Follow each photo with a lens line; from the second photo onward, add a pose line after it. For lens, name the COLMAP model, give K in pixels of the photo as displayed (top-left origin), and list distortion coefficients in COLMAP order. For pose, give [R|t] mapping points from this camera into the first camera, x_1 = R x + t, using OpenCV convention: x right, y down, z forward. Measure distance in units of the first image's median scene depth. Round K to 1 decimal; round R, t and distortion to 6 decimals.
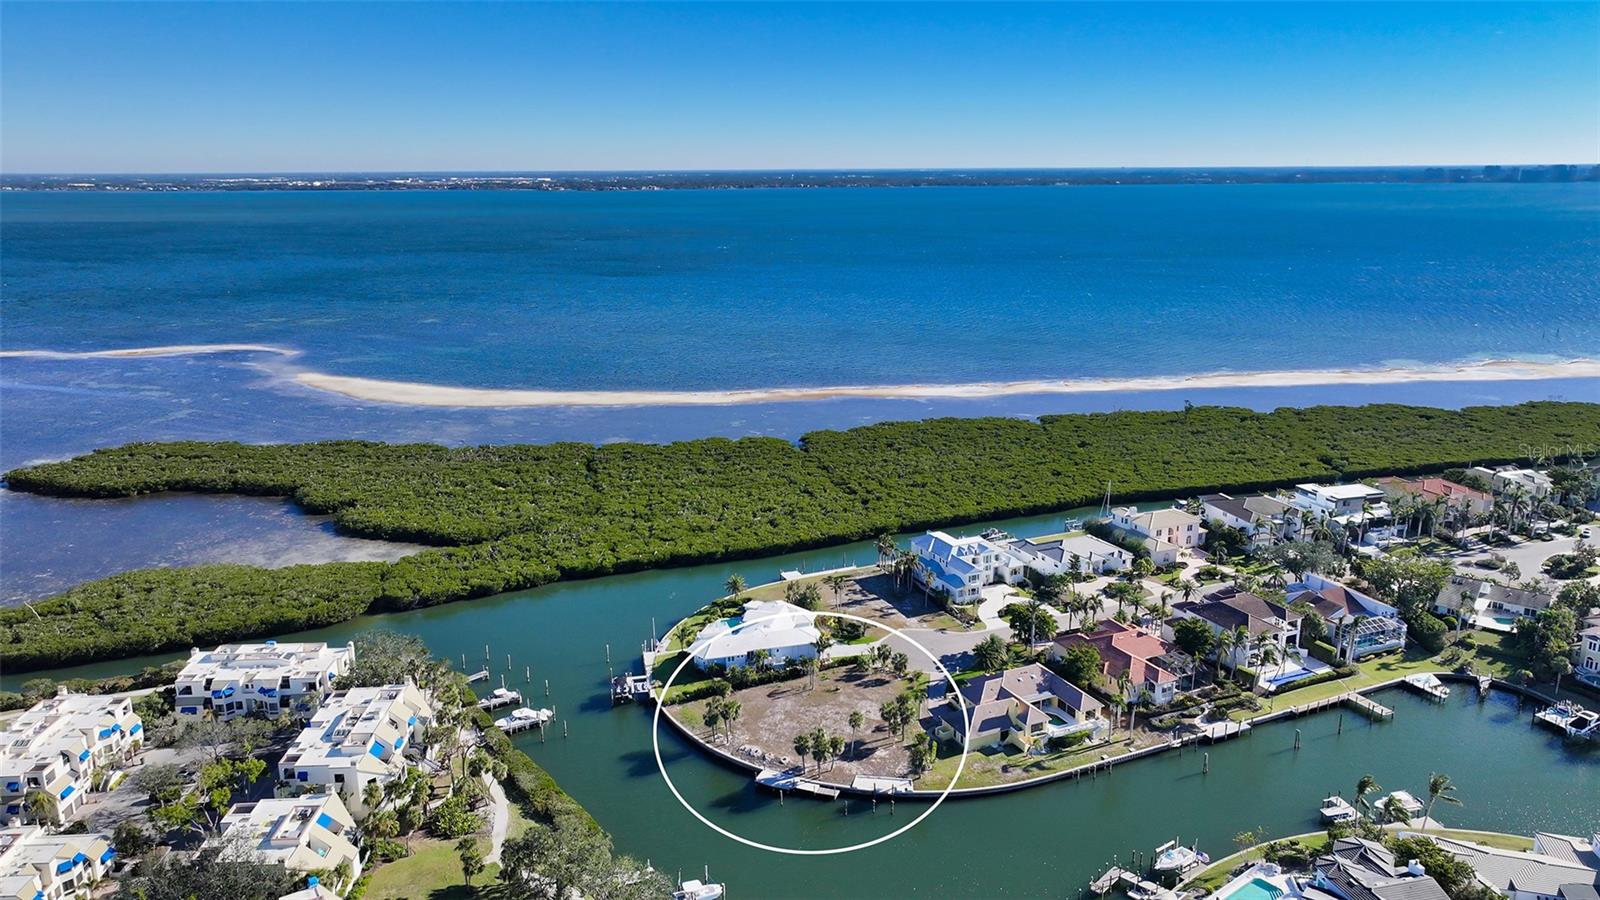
lens RADIAL K [[1097.9, 0, 800.0], [0, 1097.9, 450.0], [0, 0, 1]] dist [0.004995, 0.004425]
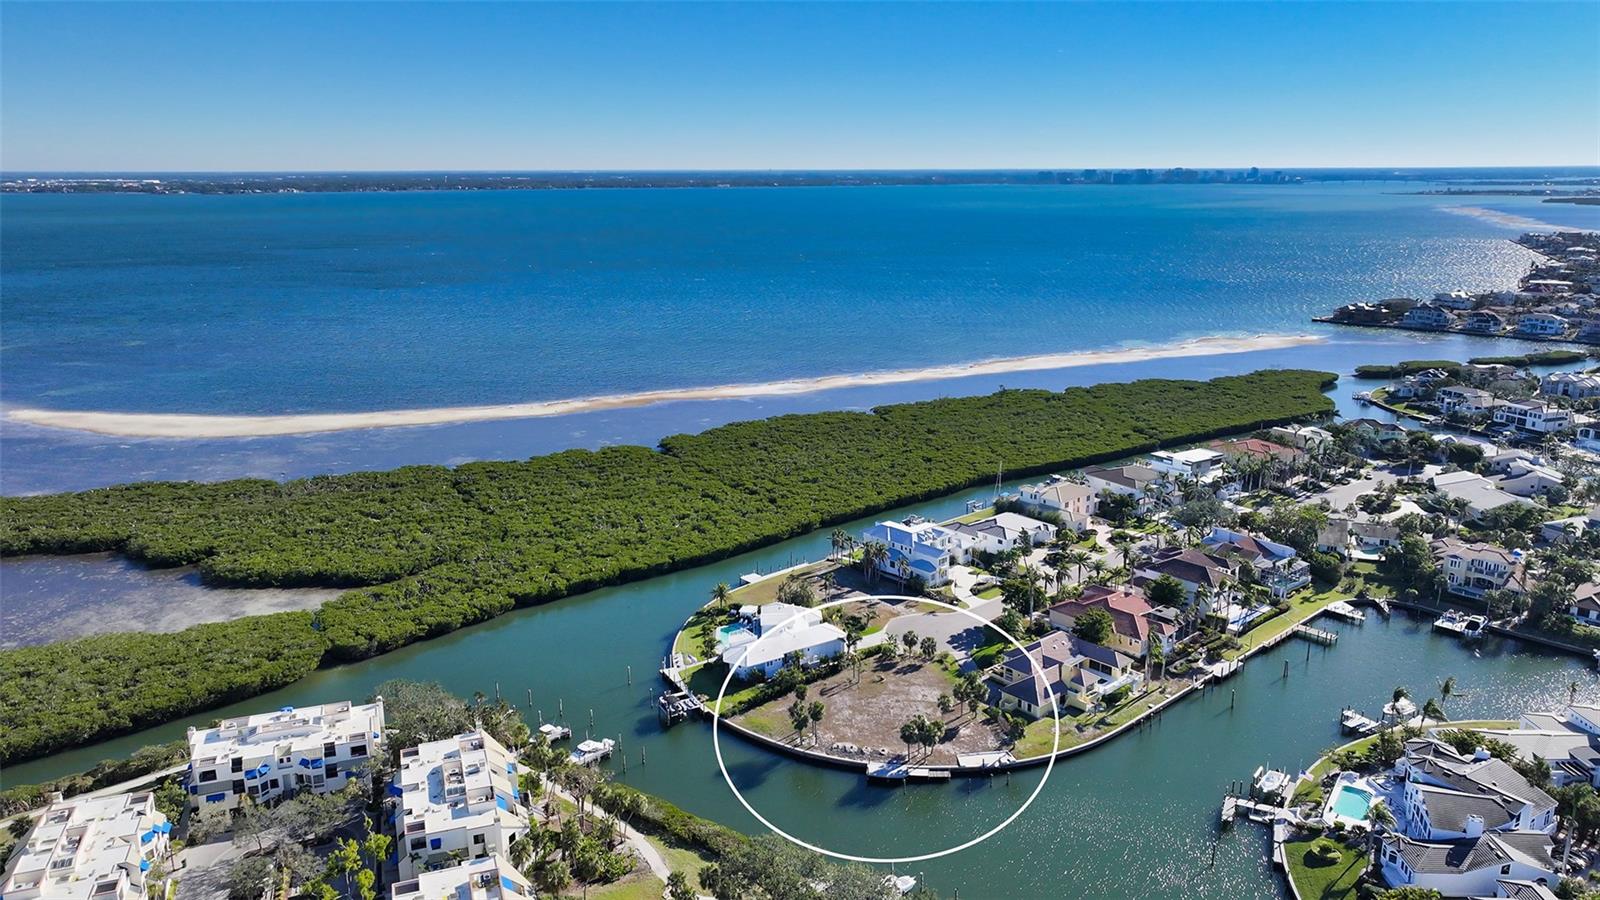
lens RADIAL K [[1097.9, 0, 800.0], [0, 1097.9, 450.0], [0, 0, 1]] dist [0.004995, 0.004425]
pose [[0.956141, -0.070573, 0.284277, -0.254005], [0.071049, 0.997435, 0.008651, -0.008056], [-0.284158, 0.011926, 0.958703, 0.028198]]
